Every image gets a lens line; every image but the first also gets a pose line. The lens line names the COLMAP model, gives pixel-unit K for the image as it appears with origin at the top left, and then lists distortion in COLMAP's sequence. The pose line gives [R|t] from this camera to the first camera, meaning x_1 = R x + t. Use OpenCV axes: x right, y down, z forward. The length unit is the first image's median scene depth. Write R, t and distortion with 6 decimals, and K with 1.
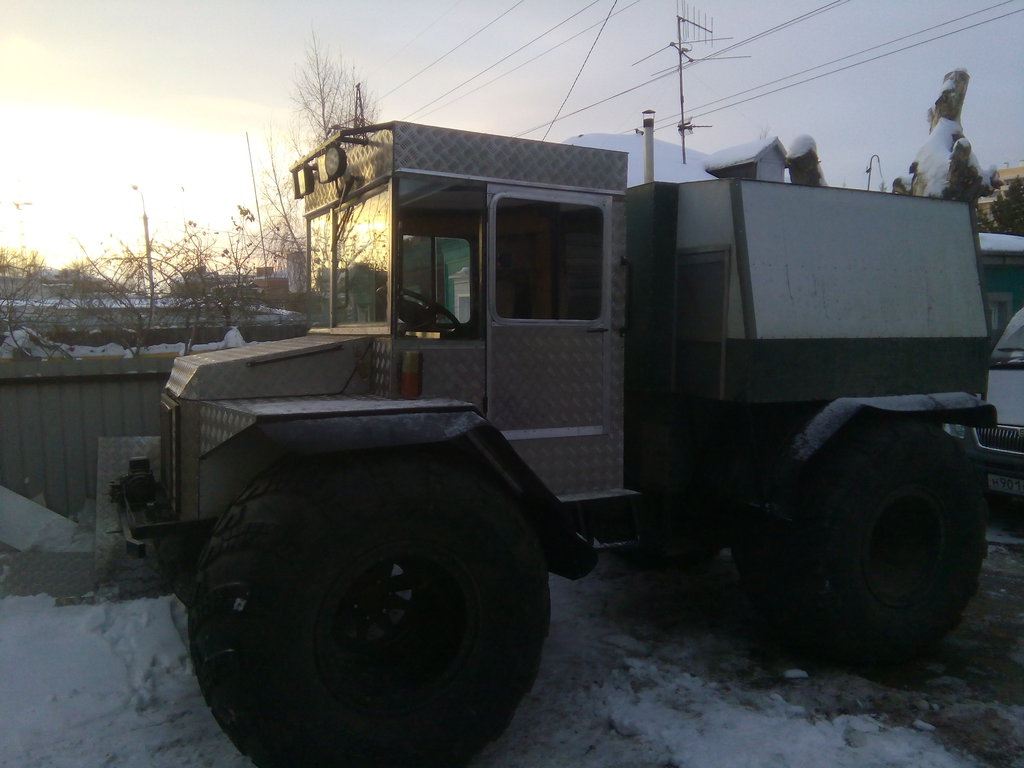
lens RADIAL K [[827.2, 0, 512.0], [0, 827.2, 384.0], [0, 0, 1]] dist [0.003577, 0.004456]
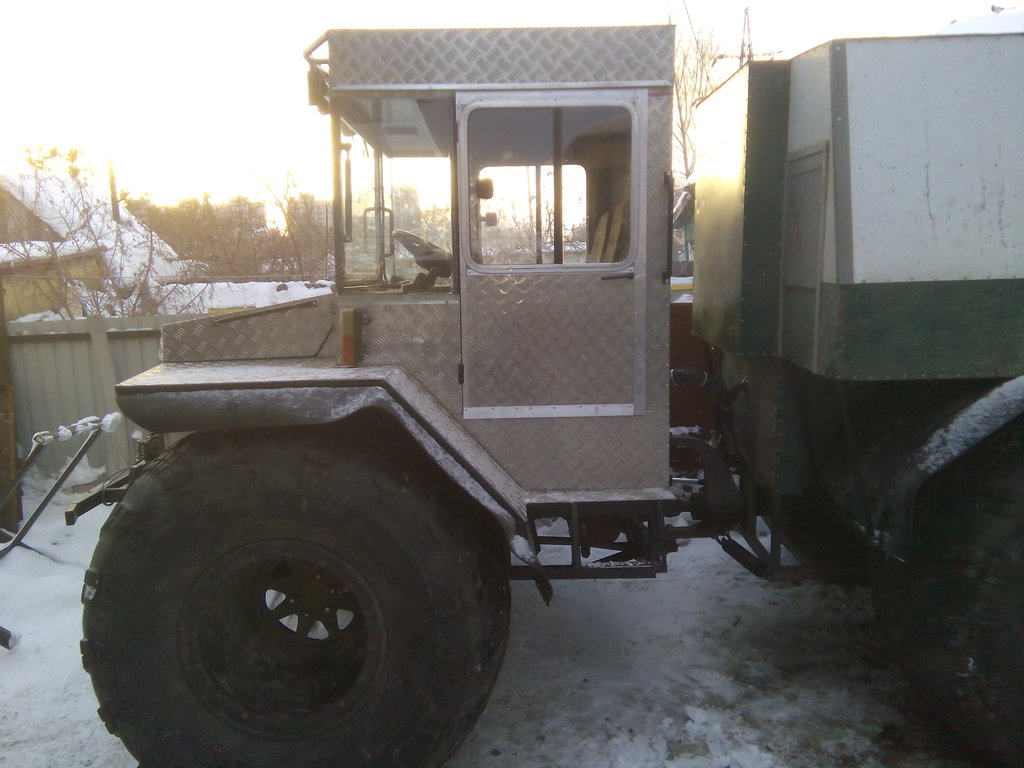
lens RADIAL K [[842.5, 0, 511.9], [0, 842.5, 373.0], [0, 0, 1]] dist [-0.009282, -0.013830]
pose [[0.891627, 0.032442, -0.451607, 0.352653], [-0.001562, 0.997644, 0.068584, -0.029007], [0.452768, -0.060446, 0.889577, 0.272974]]
